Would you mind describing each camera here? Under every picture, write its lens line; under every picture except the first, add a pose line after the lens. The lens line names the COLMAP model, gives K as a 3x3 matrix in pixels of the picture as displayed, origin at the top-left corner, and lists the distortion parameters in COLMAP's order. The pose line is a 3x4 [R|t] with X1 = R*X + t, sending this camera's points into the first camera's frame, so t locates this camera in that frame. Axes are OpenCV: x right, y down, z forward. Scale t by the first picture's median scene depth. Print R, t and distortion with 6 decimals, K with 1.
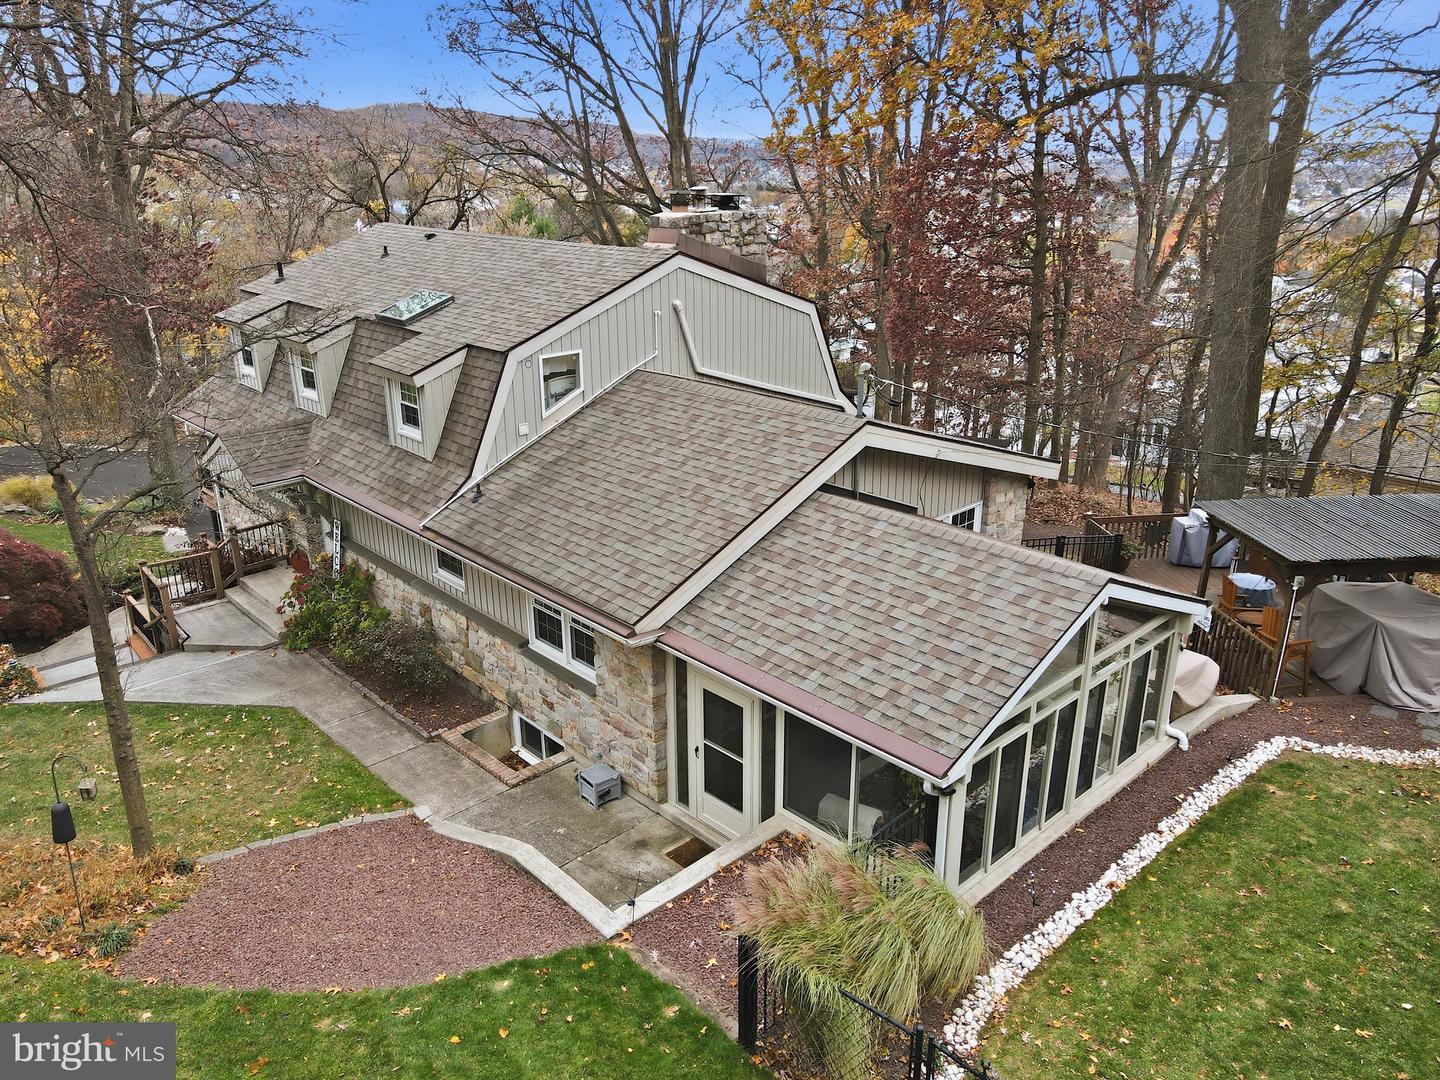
lens RADIAL K [[1057.3, 0, 720.0], [0, 1057.3, 540.0], [0, 0, 1]] dist [-0.002854, 0.041281]
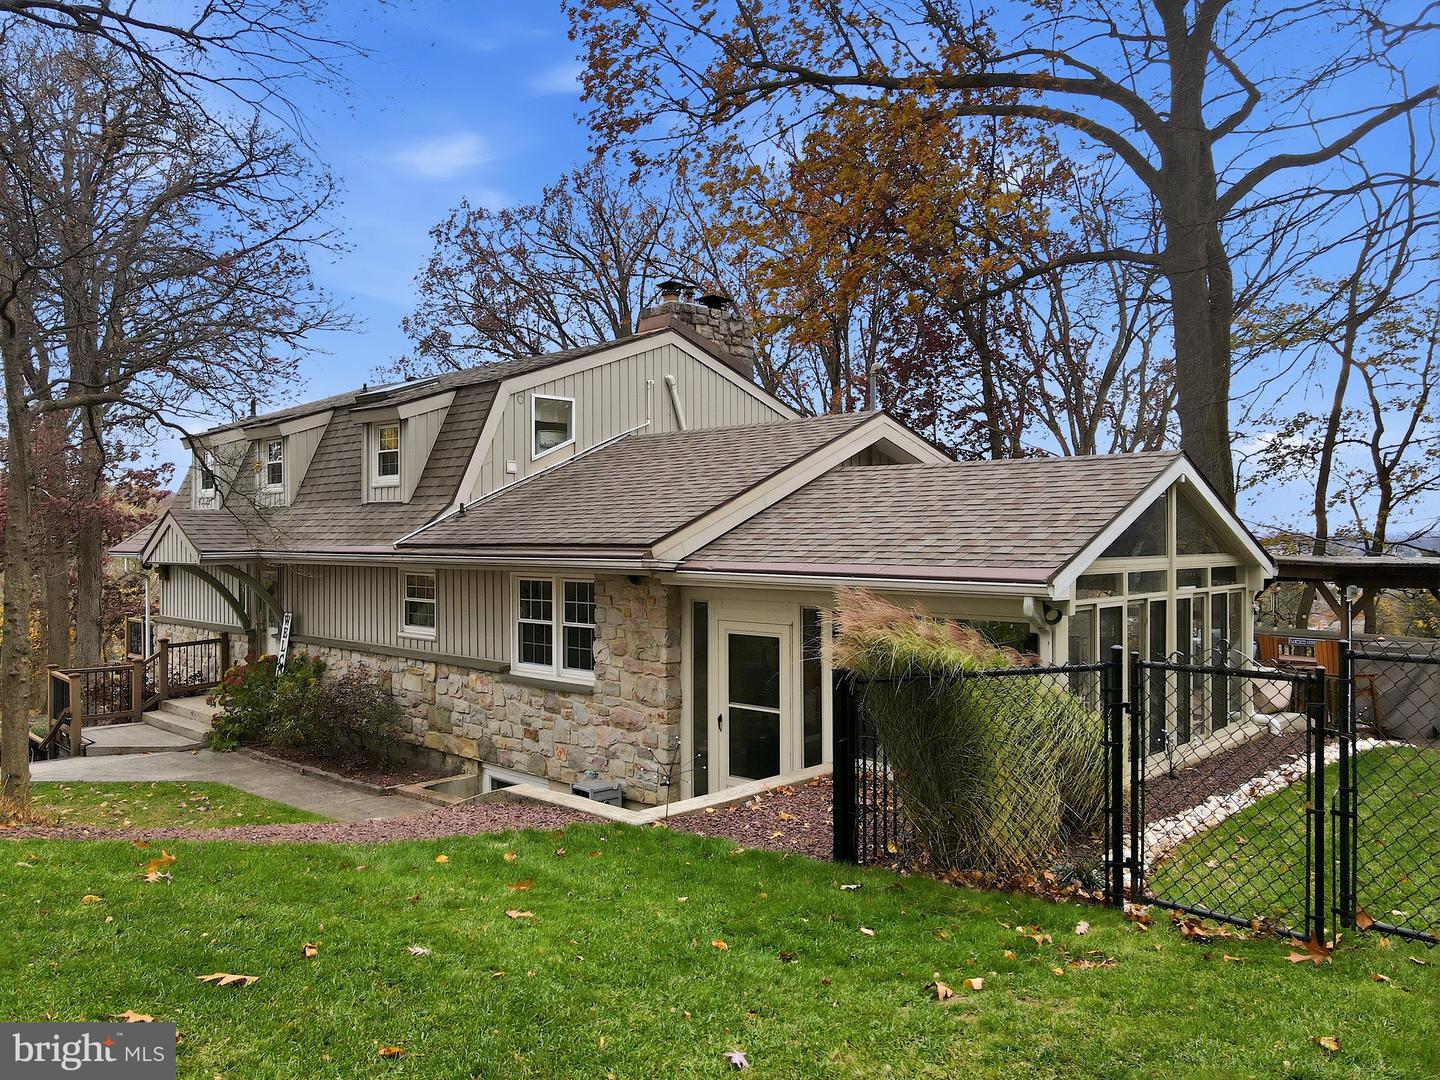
lens RADIAL K [[1057.3, 0, 720.0], [0, 1057.3, 540.0], [0, 0, 1]] dist [-0.002854, 0.041281]
pose [[0.998152, -0.001106, 0.060760, -0.058840], [0.022073, 0.938147, -0.345532, 0.286485], [-0.056619, 0.346235, 0.936438, 0.134915]]
